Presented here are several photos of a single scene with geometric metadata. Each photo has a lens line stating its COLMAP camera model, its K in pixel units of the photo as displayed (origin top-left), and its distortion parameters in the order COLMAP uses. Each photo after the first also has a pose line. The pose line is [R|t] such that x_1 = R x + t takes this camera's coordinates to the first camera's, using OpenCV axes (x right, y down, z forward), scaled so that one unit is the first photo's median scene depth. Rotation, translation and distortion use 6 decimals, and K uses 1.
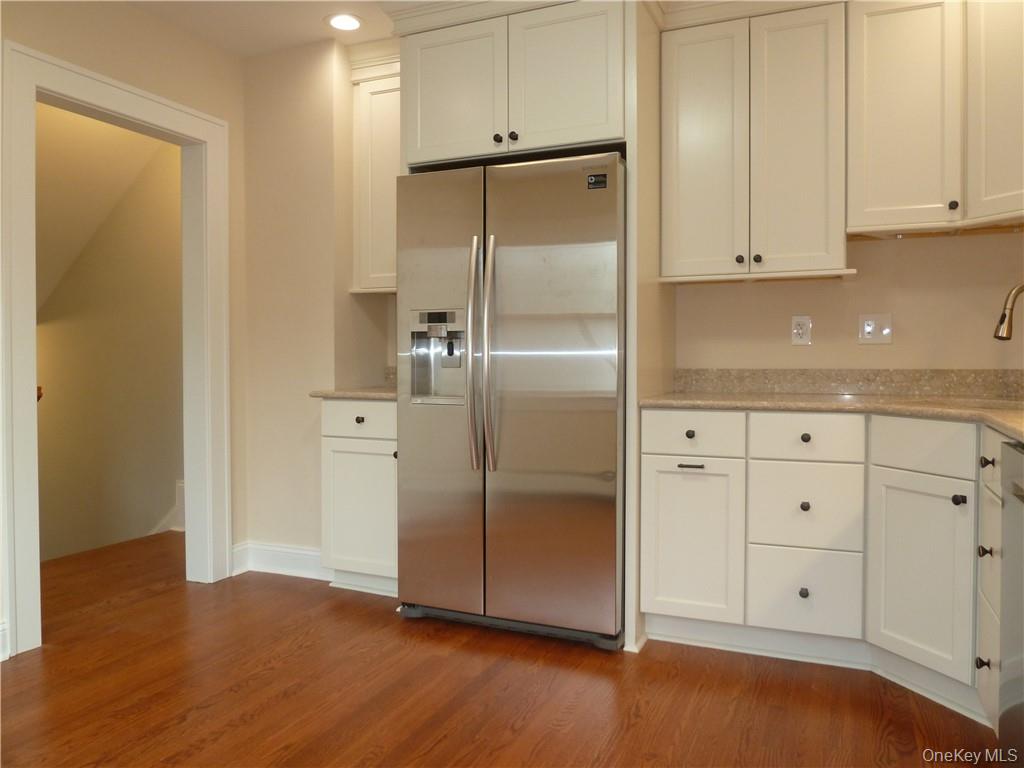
lens RADIAL K [[767.5, 0, 512.5], [0, 767.5, 379.9], [0, 0, 1]] dist [-0.031199, -0.015054]
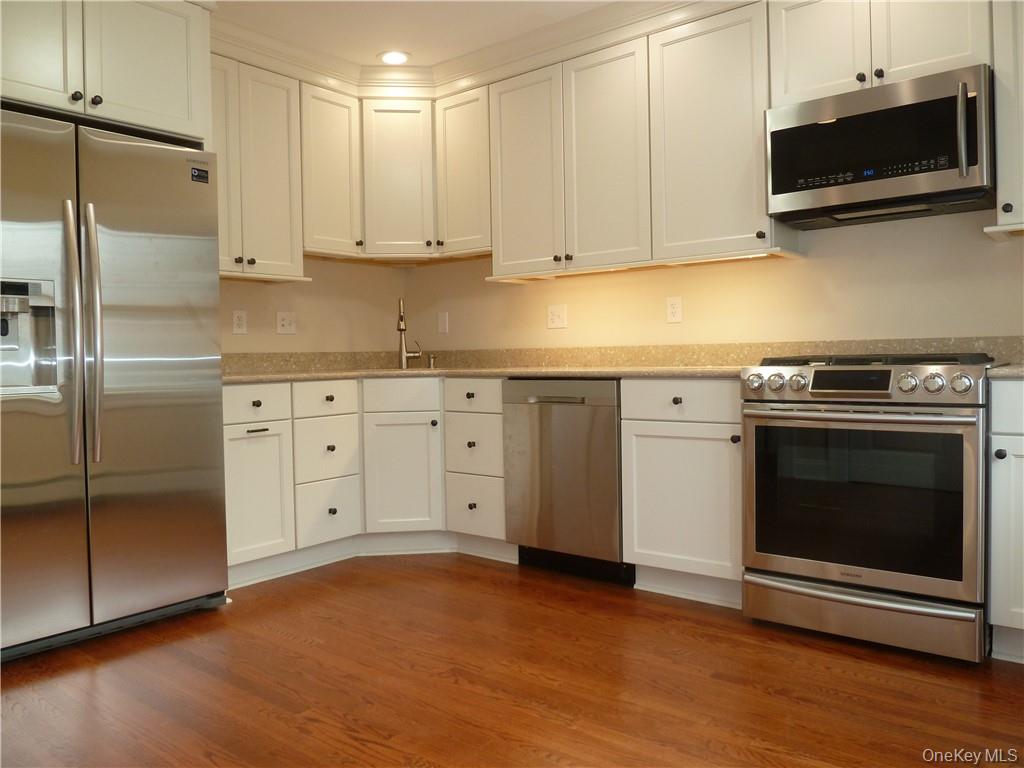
lens RADIAL K [[767.5, 0, 514.9], [0, 767.5, 380.6], [0, 0, 1]] dist [-0.031199, -0.015054]
pose [[0.245465, -0.032609, 0.968857, -0.812459], [0.046077, 0.998697, 0.021939, 0.026528], [-0.968310, 0.039257, 0.246648, 0.307679]]
